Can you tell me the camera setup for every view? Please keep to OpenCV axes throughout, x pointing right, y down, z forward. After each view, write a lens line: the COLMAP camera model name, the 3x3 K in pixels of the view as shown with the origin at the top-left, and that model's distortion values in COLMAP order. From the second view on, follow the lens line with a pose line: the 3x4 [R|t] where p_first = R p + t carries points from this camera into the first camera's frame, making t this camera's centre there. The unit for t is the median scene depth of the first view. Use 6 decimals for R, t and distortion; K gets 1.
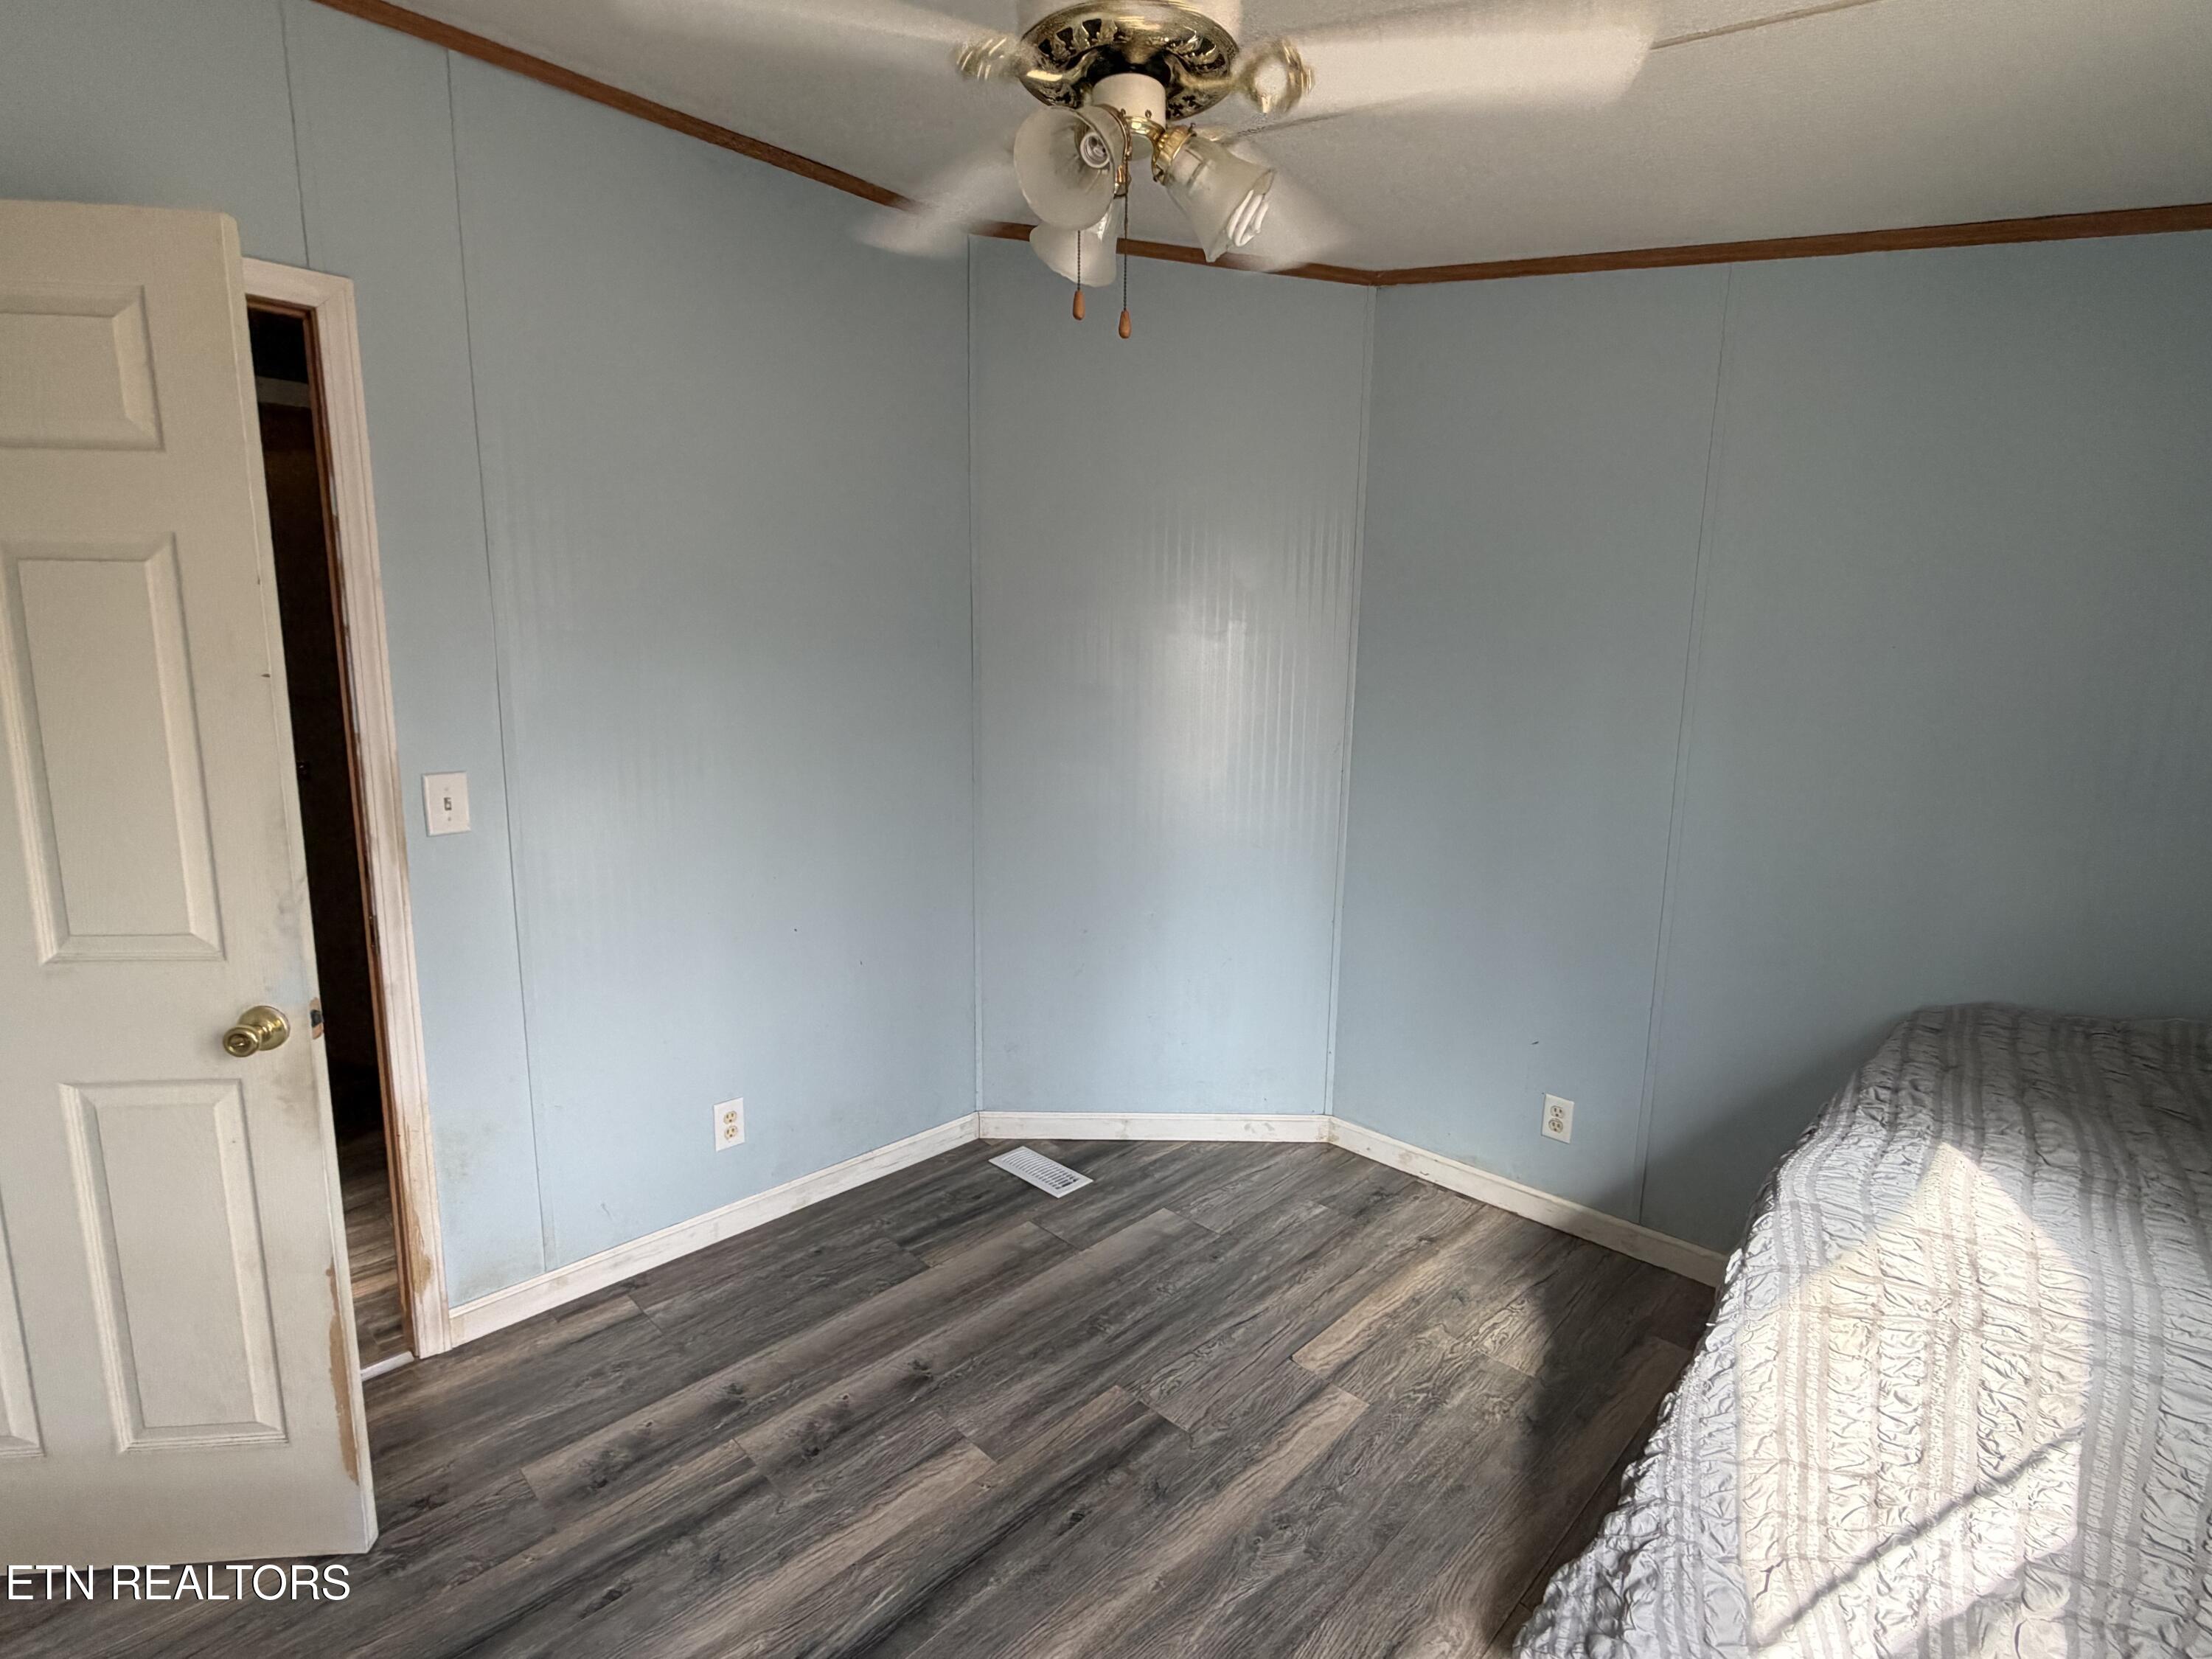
lens RADIAL K [[1066.9, 0, 1103.7], [0, 1066.9, 825.6], [0, 0, 1]] dist [0.000659, -0.000996]
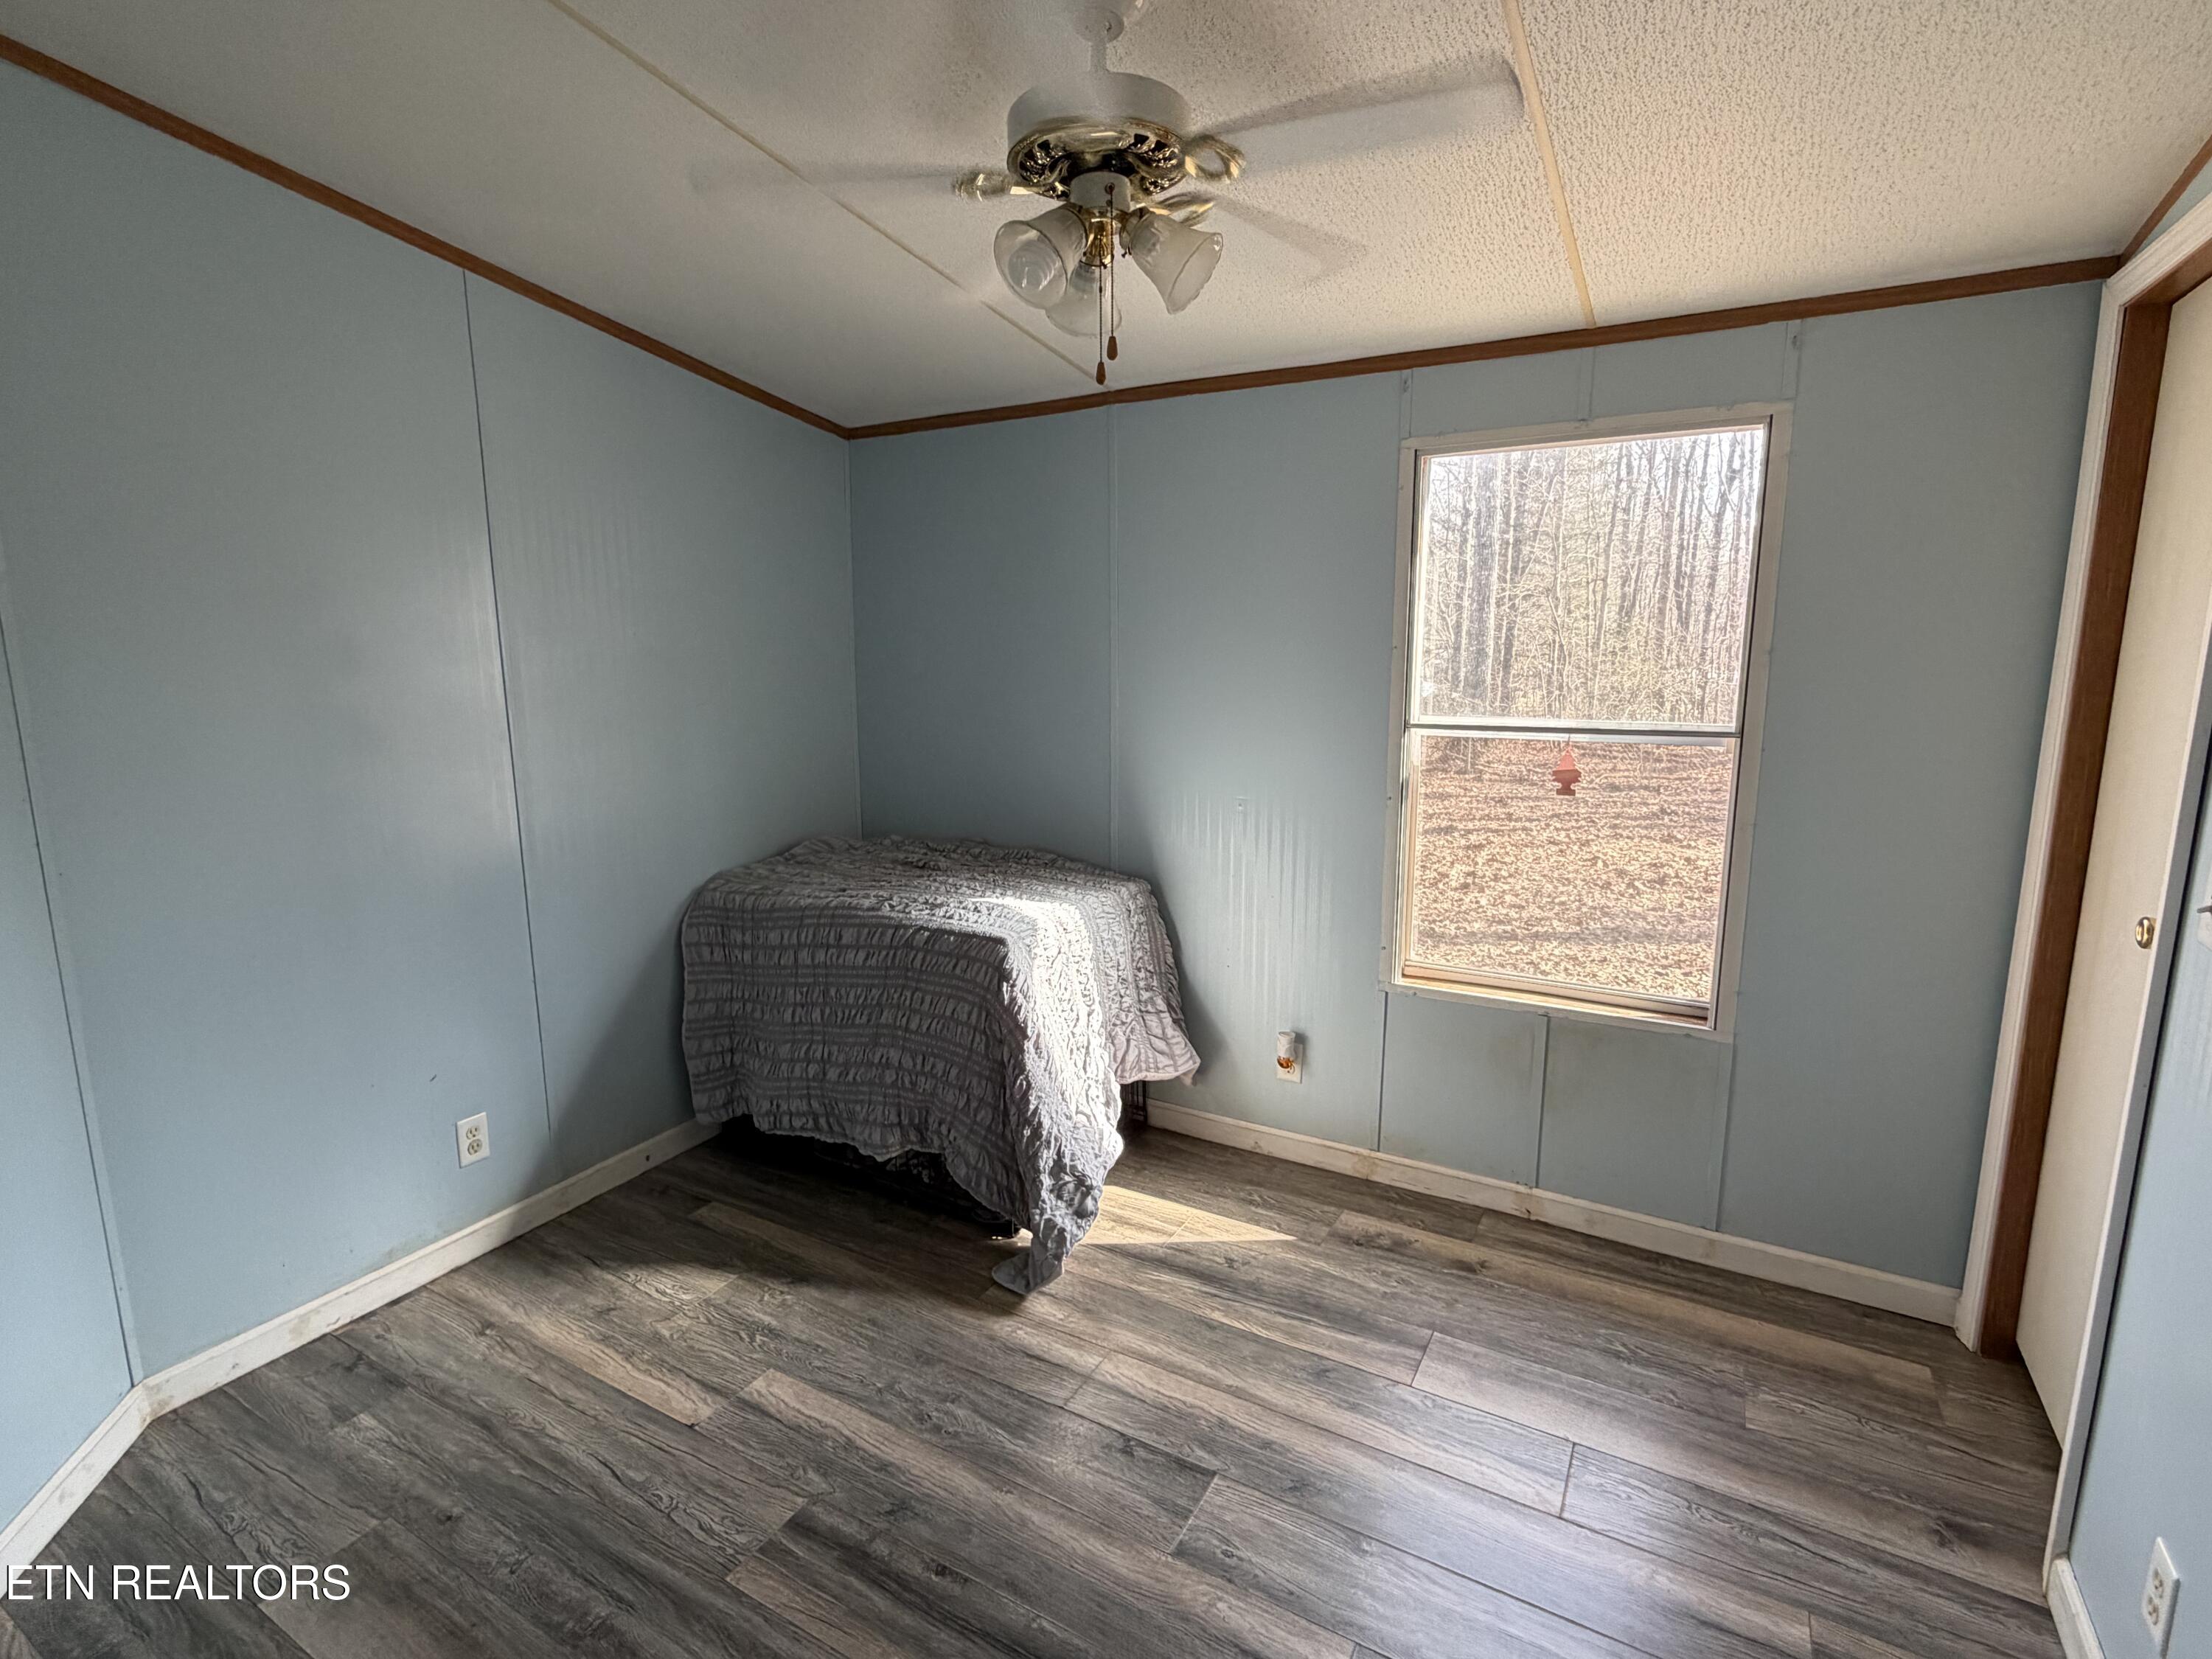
lens RADIAL K [[1066.9, 0, 1103.7], [0, 1066.9, 828.9], [0, 0, 1]] dist [0.000659, -0.000996]
pose [[-0.257260, -0.176594, 0.950069, -0.662165], [0.158367, 0.962163, 0.221725, -0.126338], [-0.953277, 0.207501, -0.219559, 0.744479]]
